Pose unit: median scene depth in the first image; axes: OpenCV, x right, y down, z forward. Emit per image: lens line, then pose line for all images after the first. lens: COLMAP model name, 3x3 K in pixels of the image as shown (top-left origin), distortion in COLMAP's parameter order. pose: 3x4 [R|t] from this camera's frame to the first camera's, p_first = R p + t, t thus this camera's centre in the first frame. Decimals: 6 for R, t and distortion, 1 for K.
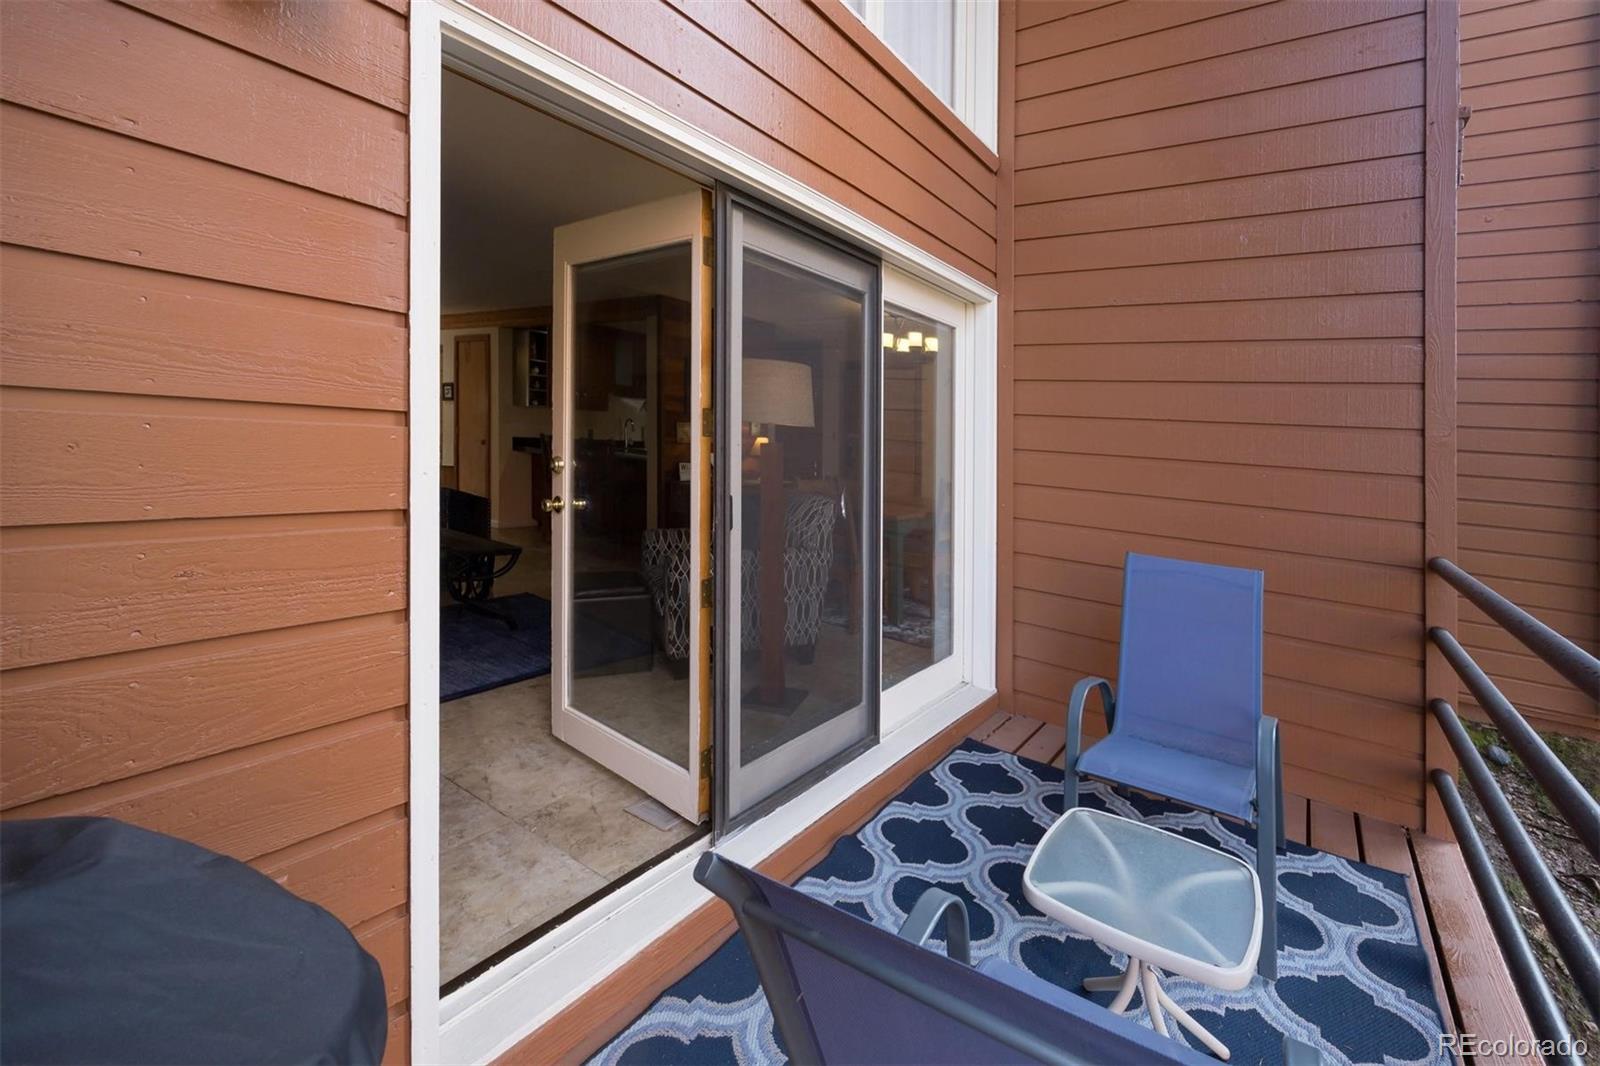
lens RADIAL K [[705.4, 0, 883.4], [0, 705.4, 511.9], [0, 0, 1]] dist [-0.004944, 0.001065]
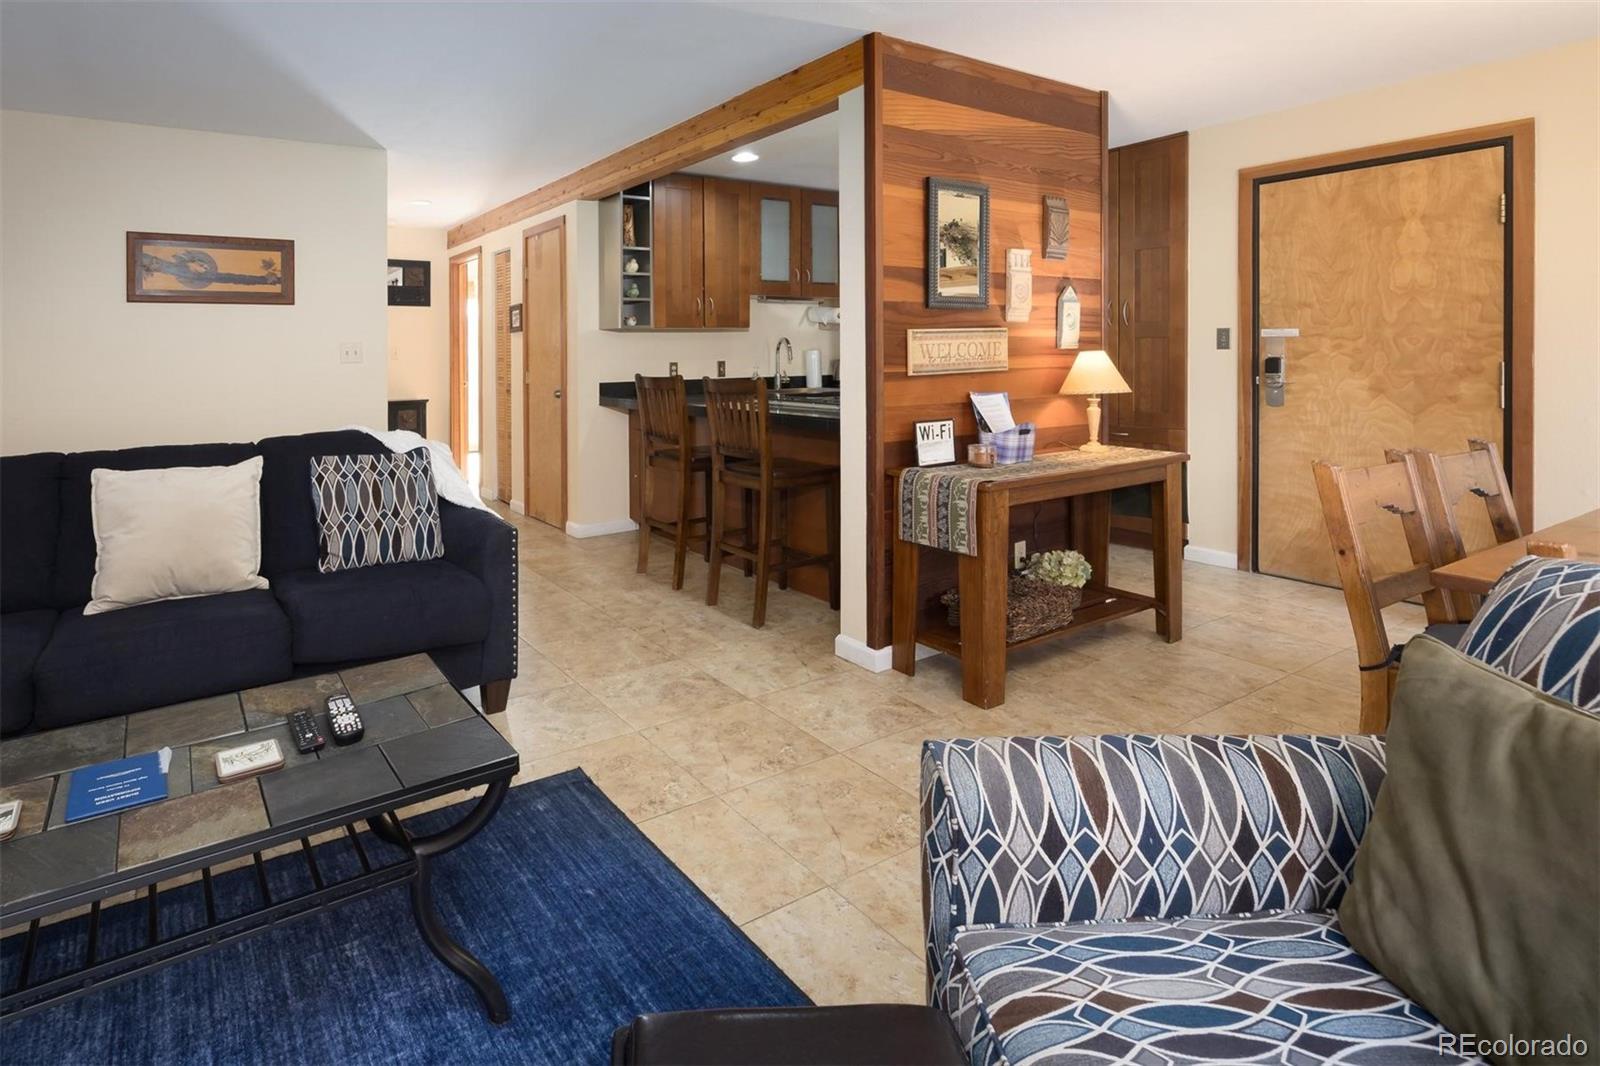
lens RADIAL K [[784.5, 0, 662.3], [0, 784.5, 333.3], [0, 0, 1]] dist [-0.003101, 0.000576]
pose [[0.899830, -0.083145, -0.428244, -0.201328], [0.019804, 0.988442, -0.150297, -0.048549], [0.435791, 0.126761, 0.891077, 0.445244]]
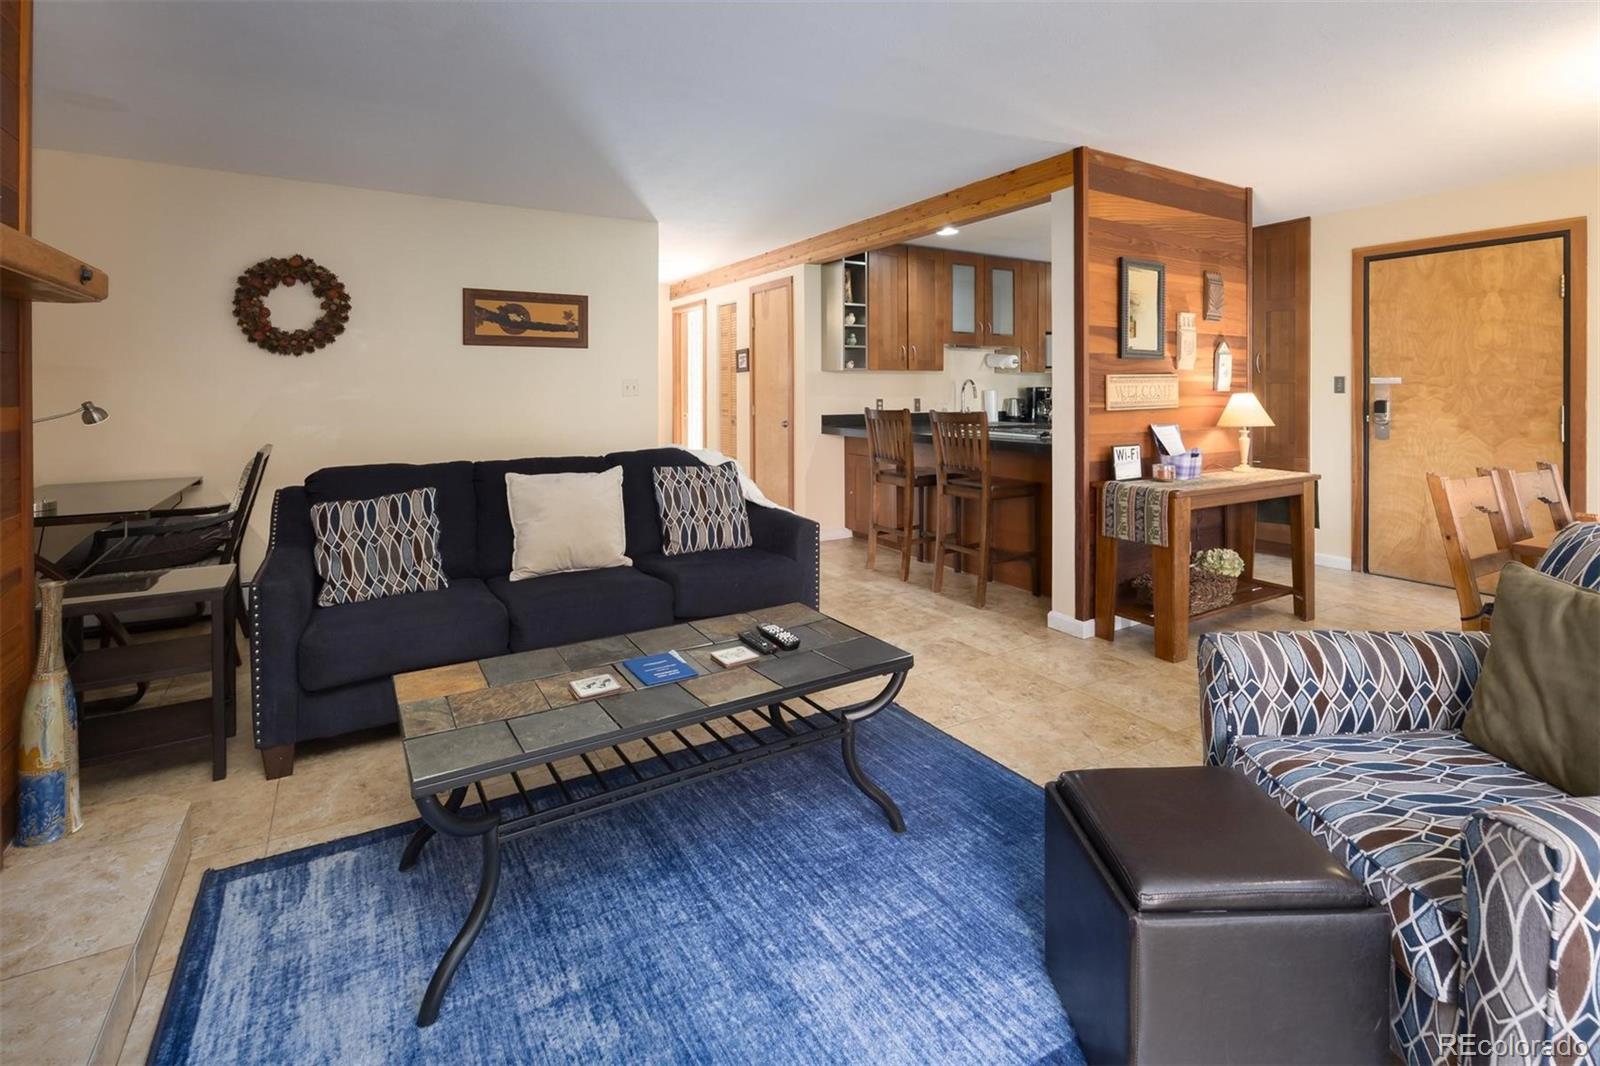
lens RADIAL K [[705.4, 0, 817.7], [0, 705.4, 365.0], [0, 0, 1]] dist [-0.004944, 0.001065]
pose [[0.902864, -0.077602, -0.422865, -0.230875], [0.008635, 0.986650, -0.162628, -0.041303], [0.429840, 0.143180, 0.891480, 0.367791]]
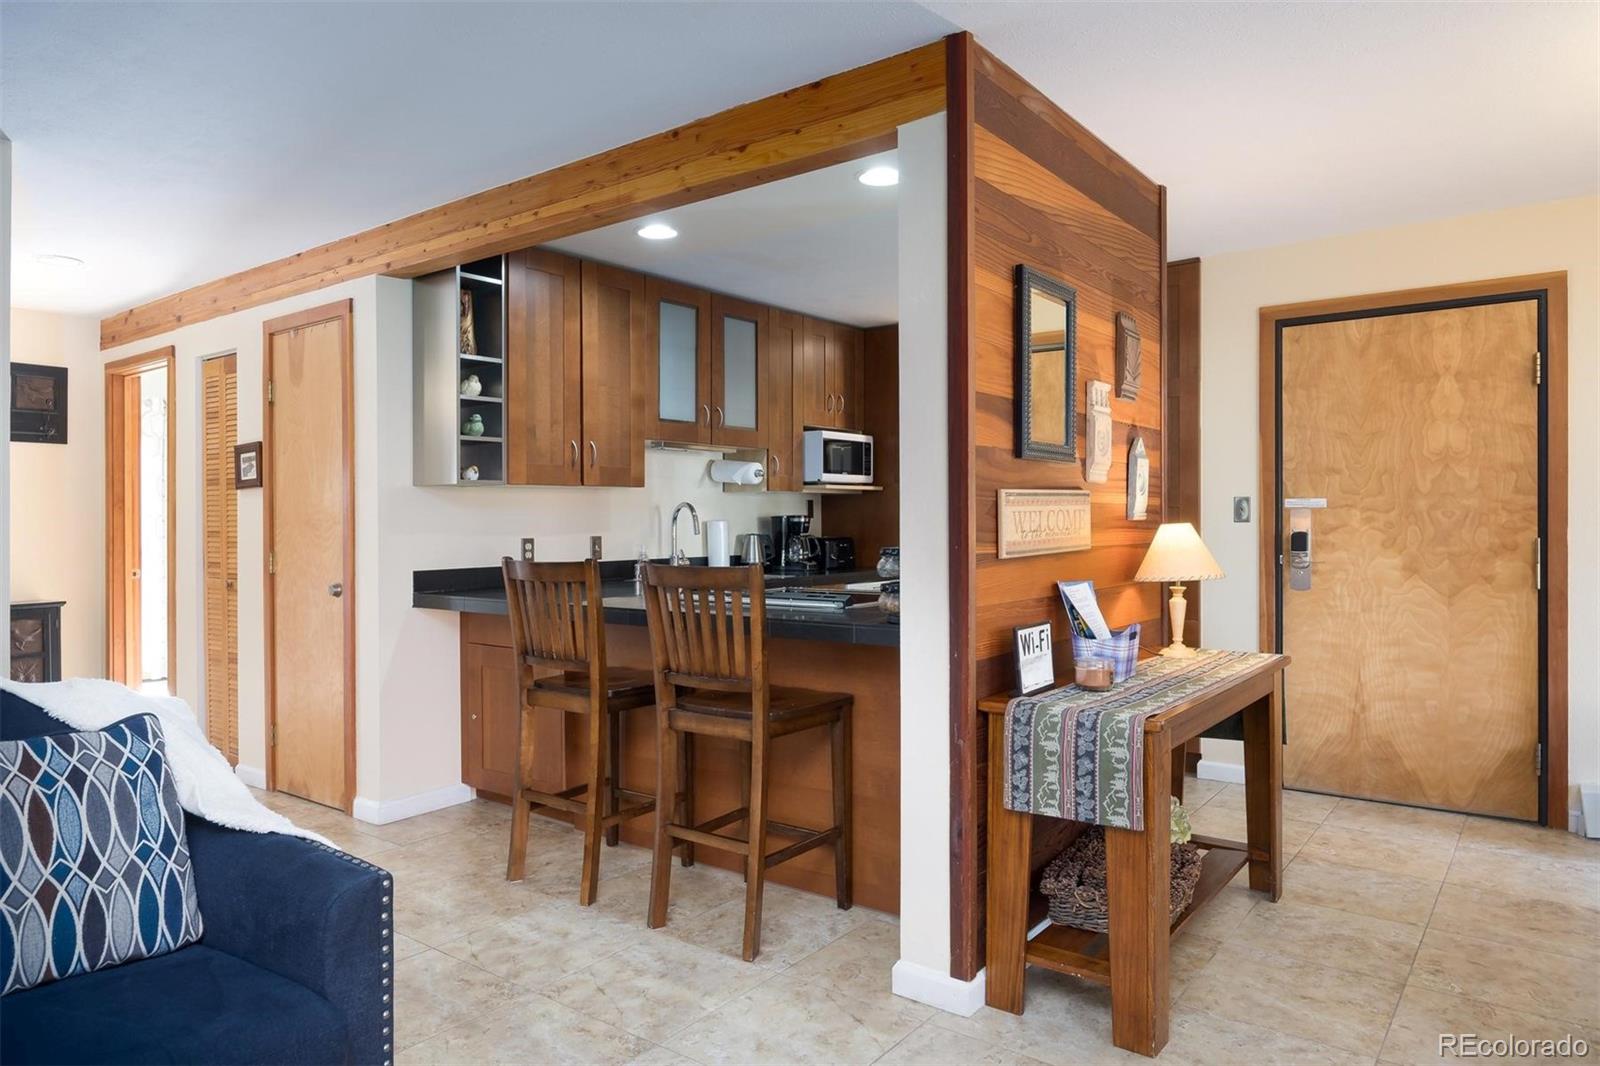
lens RADIAL K [[994.6, 0, 804.7], [0, 994.6, 509.5], [0, 0, 1]] dist [-0.009391, 0.001482]
pose [[0.995361, -0.069339, -0.066695, -0.292403], [0.060529, 0.990172, -0.126077, -0.061242], [0.074781, 0.121456, 0.989776, 0.510032]]
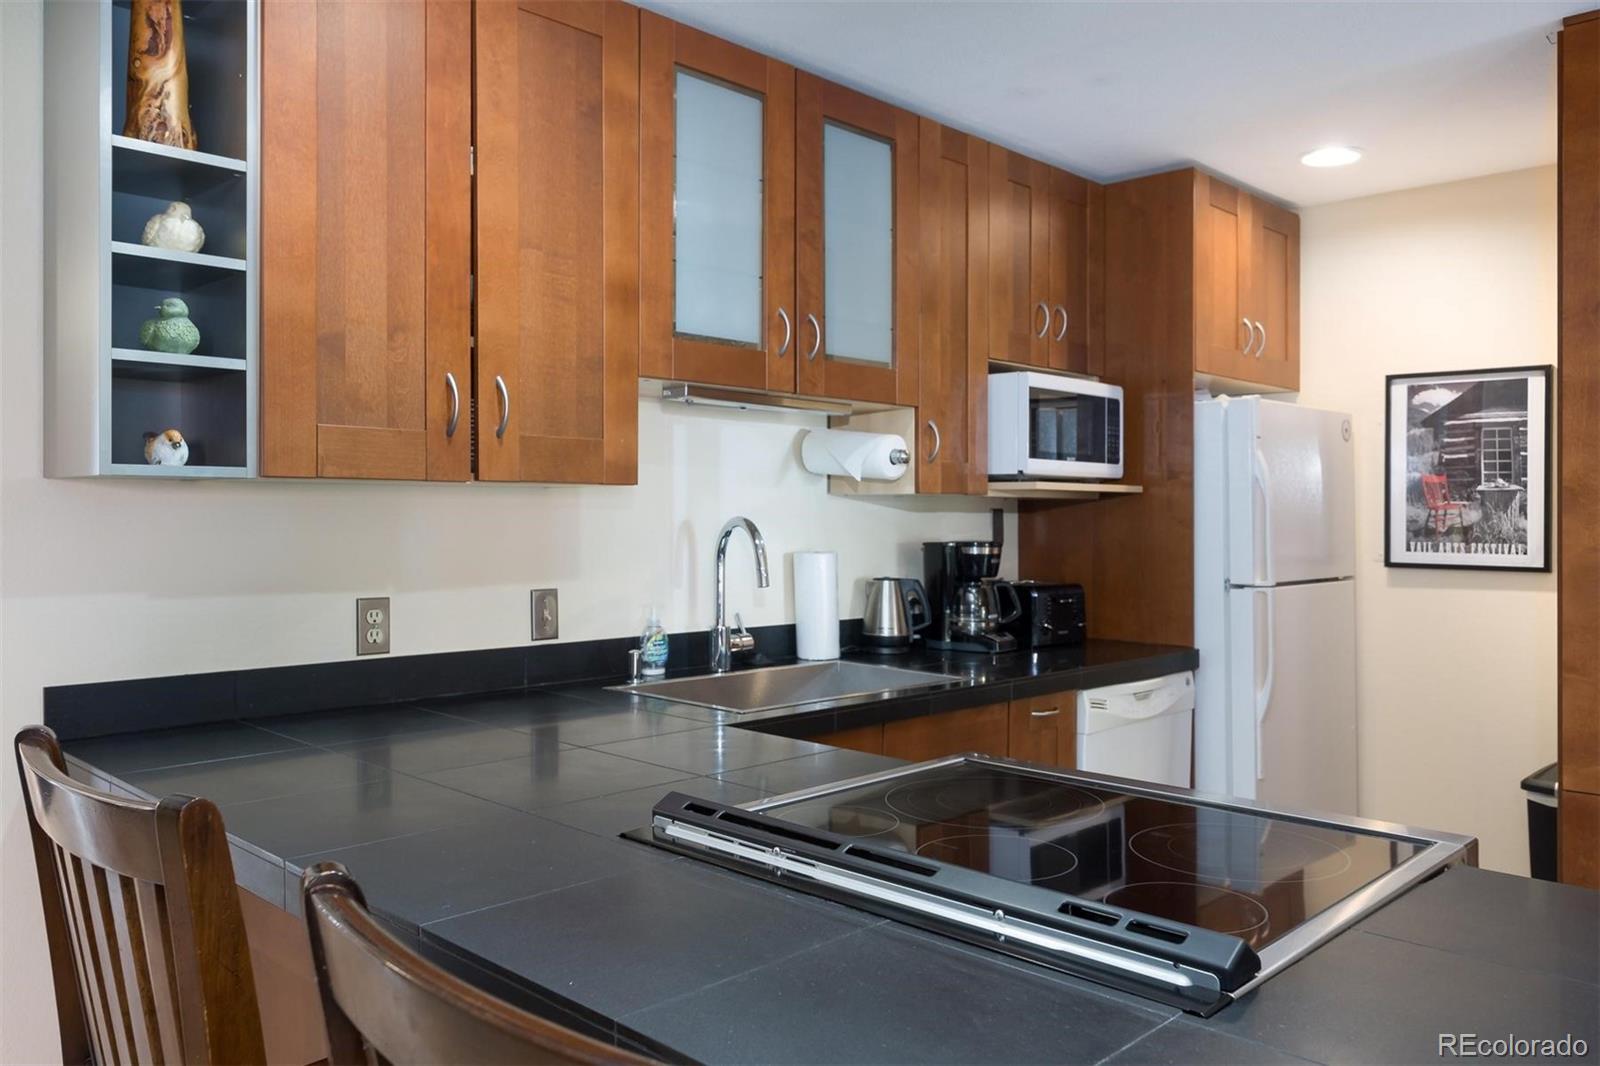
lens RADIAL K [[1208.6, 0, 803.2], [0, 1208.6, 532.5], [0, 0, 1]] dist [0.009528, 0.000552]
pose [[0.977467, -0.063531, -0.201299, -0.319353], [0.039692, 0.991941, -0.120325, -0.102358], [0.207321, 0.109624, 0.972111, 0.789786]]
